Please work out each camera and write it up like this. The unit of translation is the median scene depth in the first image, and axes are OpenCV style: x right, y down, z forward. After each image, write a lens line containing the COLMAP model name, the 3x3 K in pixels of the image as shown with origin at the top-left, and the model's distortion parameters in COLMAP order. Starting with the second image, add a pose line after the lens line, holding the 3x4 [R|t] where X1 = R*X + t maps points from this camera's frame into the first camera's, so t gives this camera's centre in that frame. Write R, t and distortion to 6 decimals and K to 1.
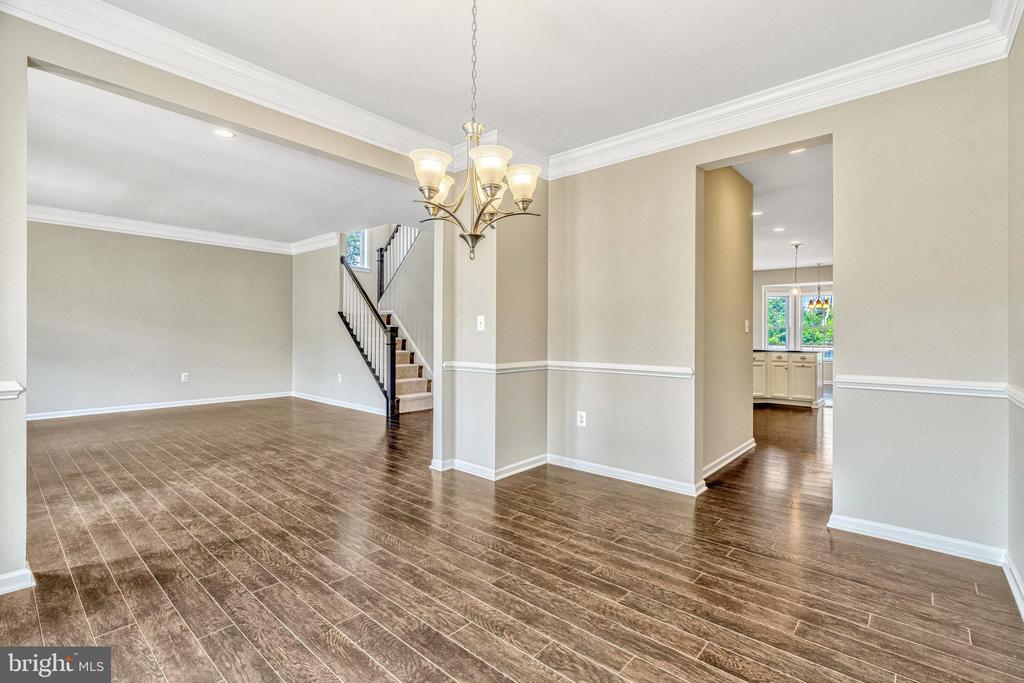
lens RADIAL K [[468.5, 0, 513.8], [0, 468.5, 337.3], [0, 0, 1]] dist [-0.008123, 0.000791]
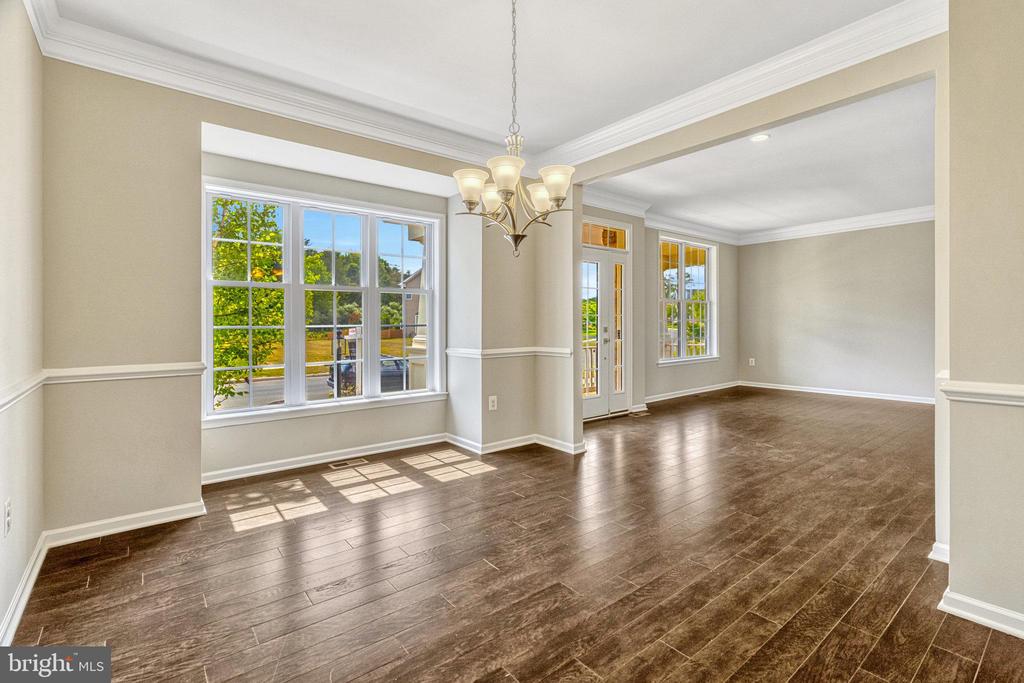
lens RADIAL K [[468.5, 0, 512.5], [0, 468.5, 323.8], [0, 0, 1]] dist [-0.008123, 0.000791]
pose [[-0.172598, -0.004098, -0.984984, 0.801962], [-0.002569, 0.999990, -0.003711, -0.002011], [0.984989, 0.001890, -0.172607, 0.933558]]
